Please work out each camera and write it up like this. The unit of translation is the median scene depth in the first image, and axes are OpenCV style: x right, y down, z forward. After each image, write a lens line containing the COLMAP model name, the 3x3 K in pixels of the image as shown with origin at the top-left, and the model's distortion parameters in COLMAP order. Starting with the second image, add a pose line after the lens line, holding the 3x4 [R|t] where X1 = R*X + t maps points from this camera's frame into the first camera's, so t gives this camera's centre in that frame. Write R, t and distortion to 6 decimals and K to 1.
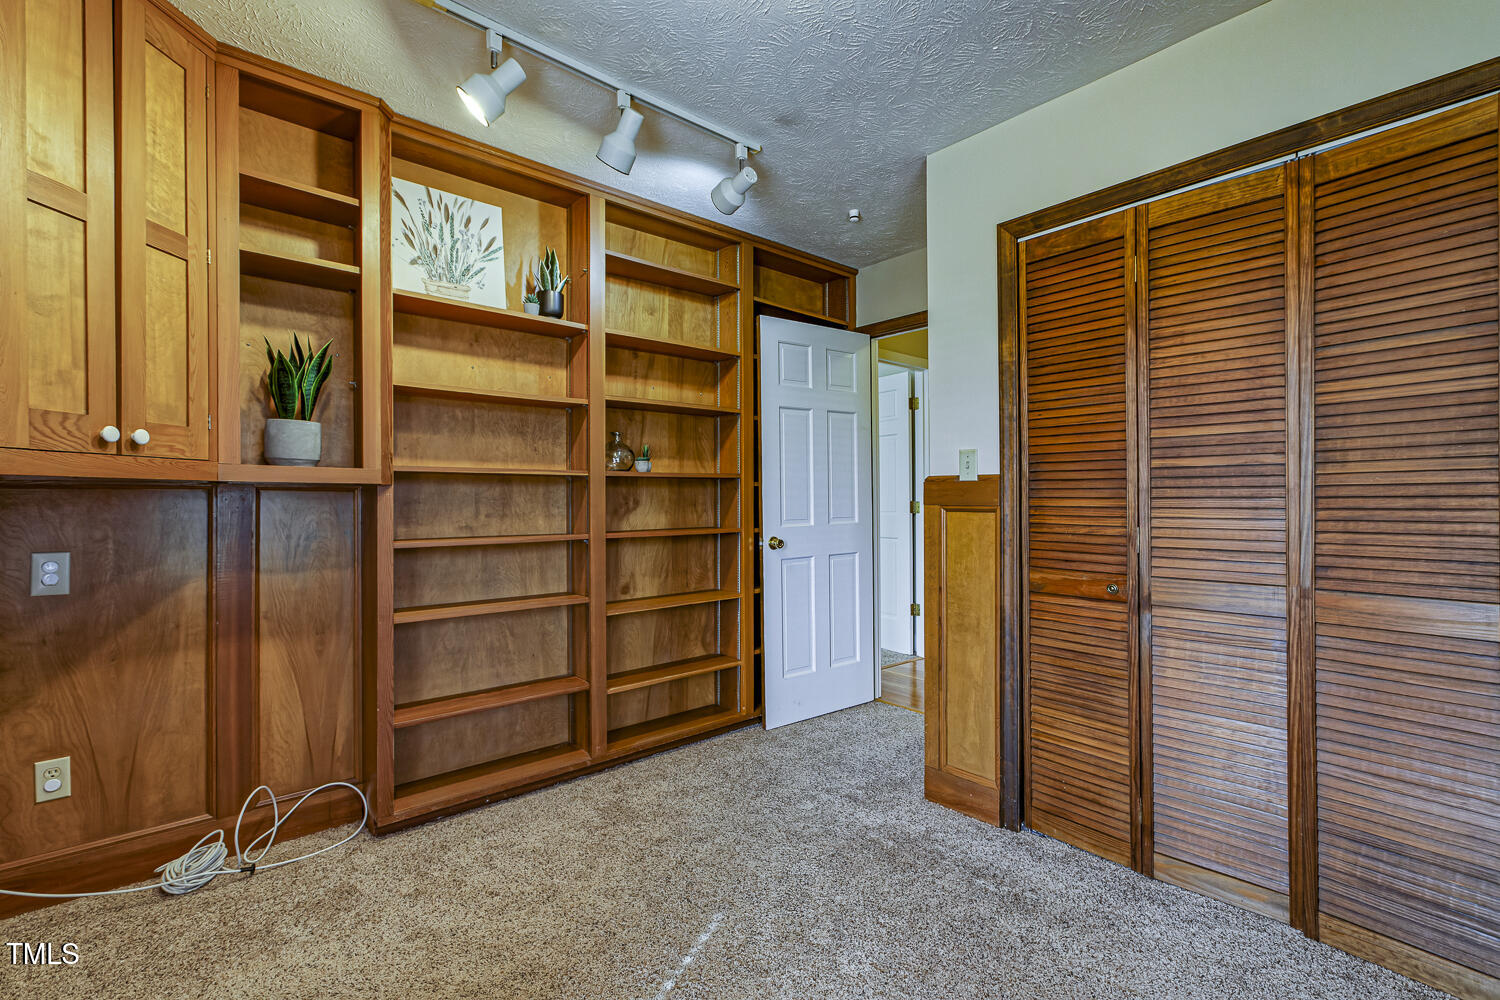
lens RADIAL K [[669.0, 0, 755.6], [0, 669.0, 502.0], [0, 0, 1]] dist [-0.004898, 0.001038]
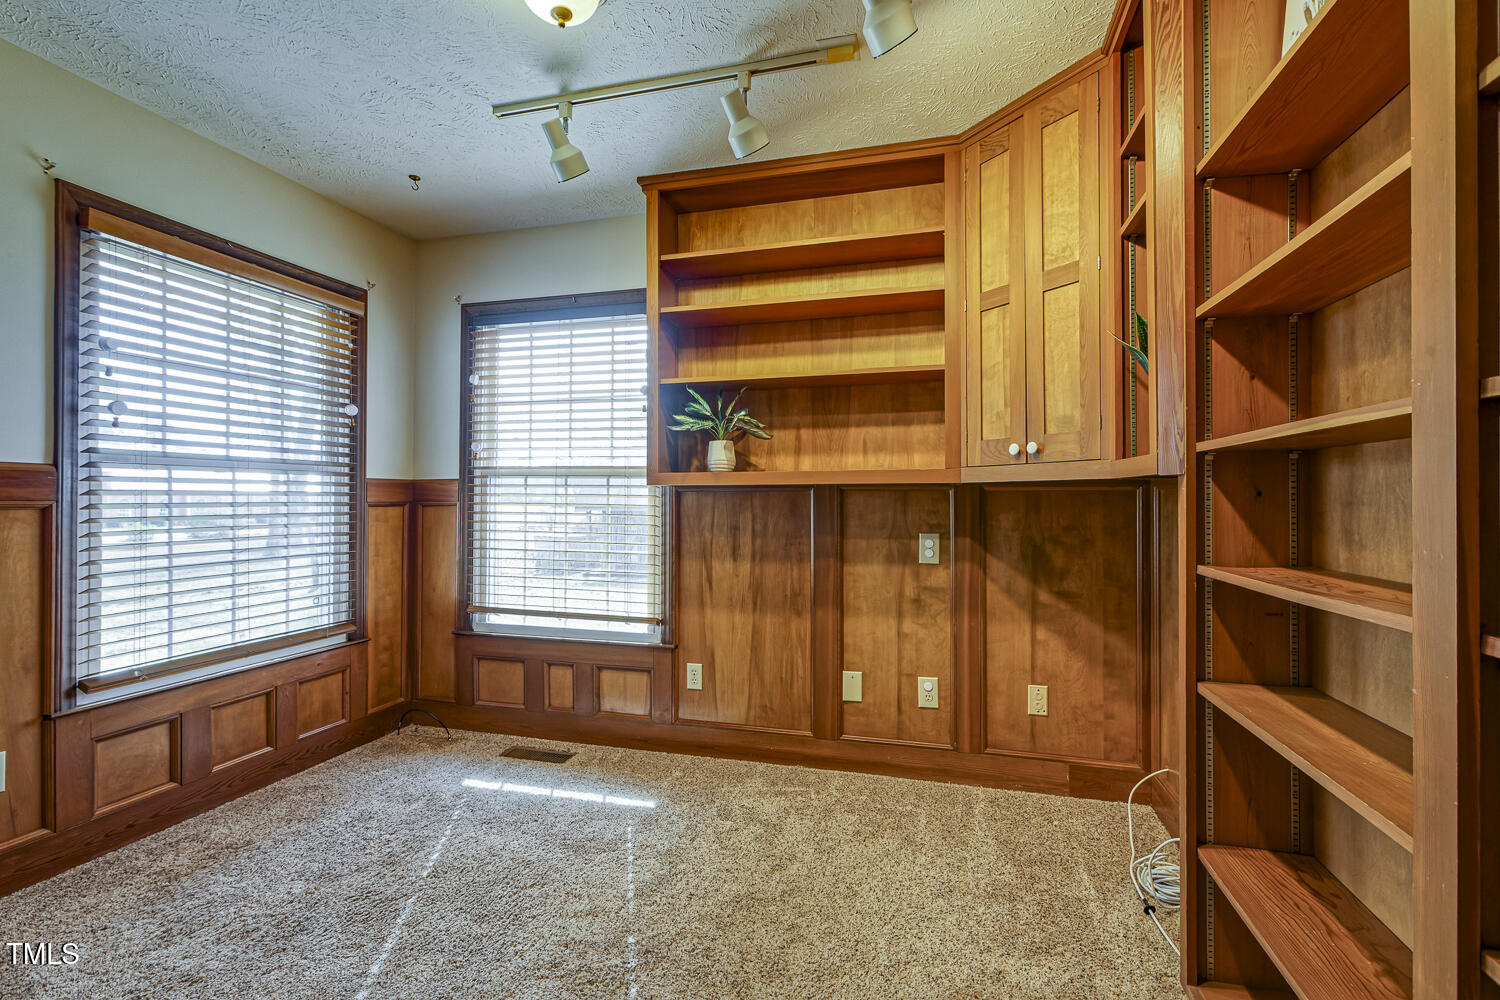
lens RADIAL K [[669.0, 0, 746.7], [0, 669.0, 494.4], [0, 0, 1]] dist [-0.004898, 0.001038]
pose [[-0.840630, 0.000614, -0.541610, 0.146601], [0.000535, 1.000000, 0.000302, -0.006327], [0.541610, -0.000036, -0.840630, 1.149977]]
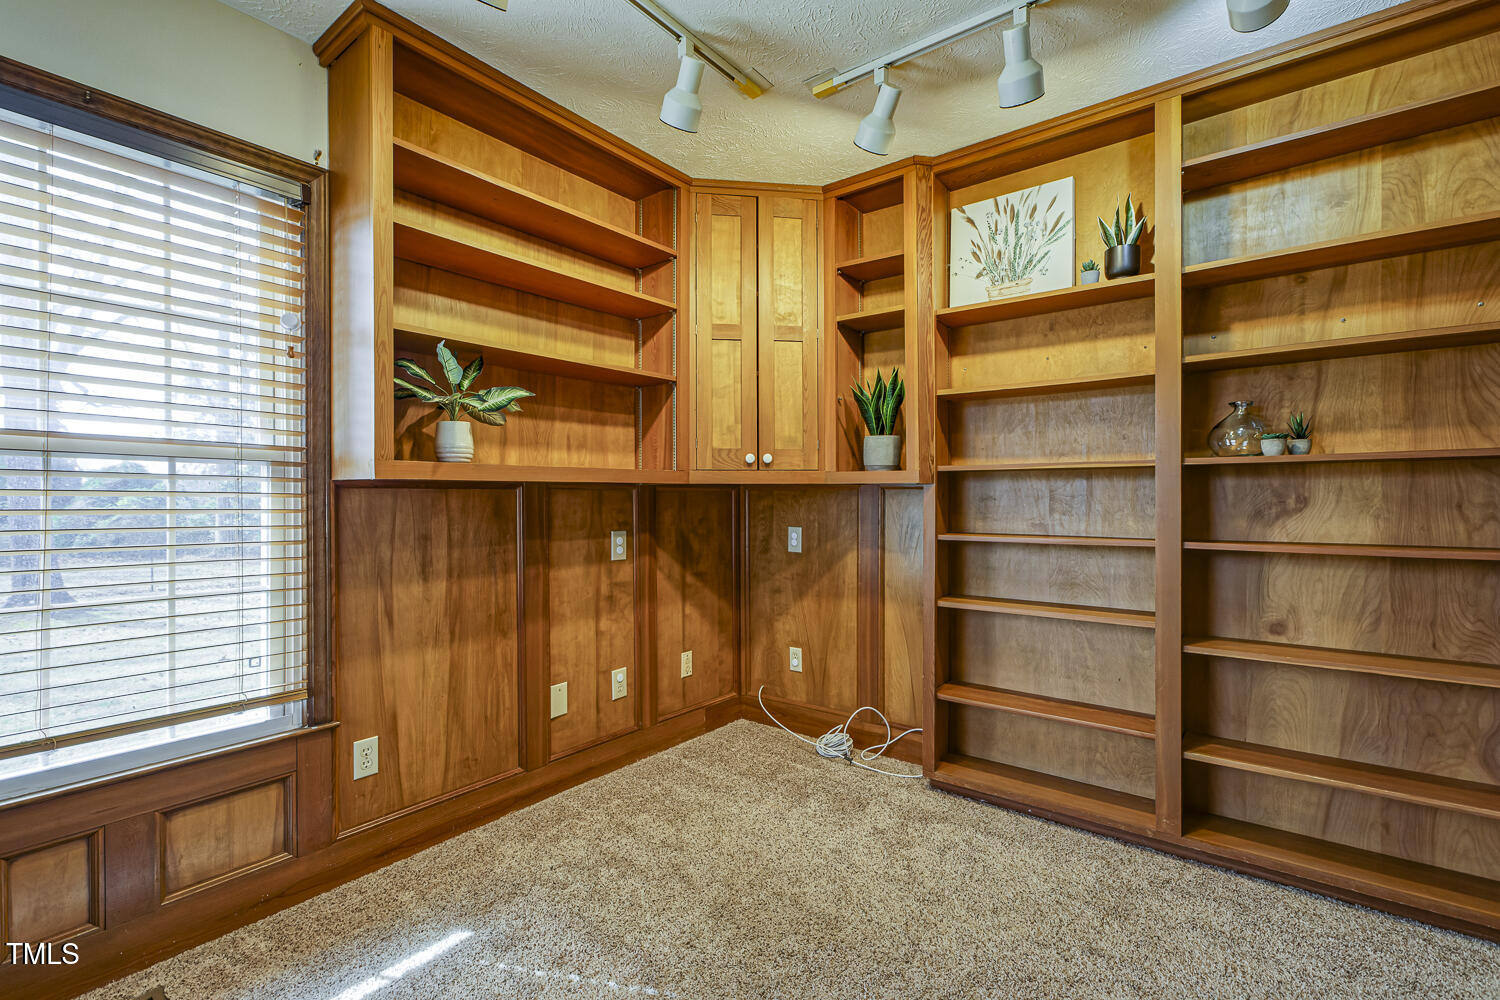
lens RADIAL K [[669.0, 0, 747.0], [0, 669.0, 497.5], [0, 0, 1]] dist [-0.004898, 0.001038]
pose [[0.181758, 0.002309, -0.983341, 0.457568], [-0.003554, 0.999992, 0.001692, -0.002089], [0.983337, 0.003187, 0.181765, 0.418762]]
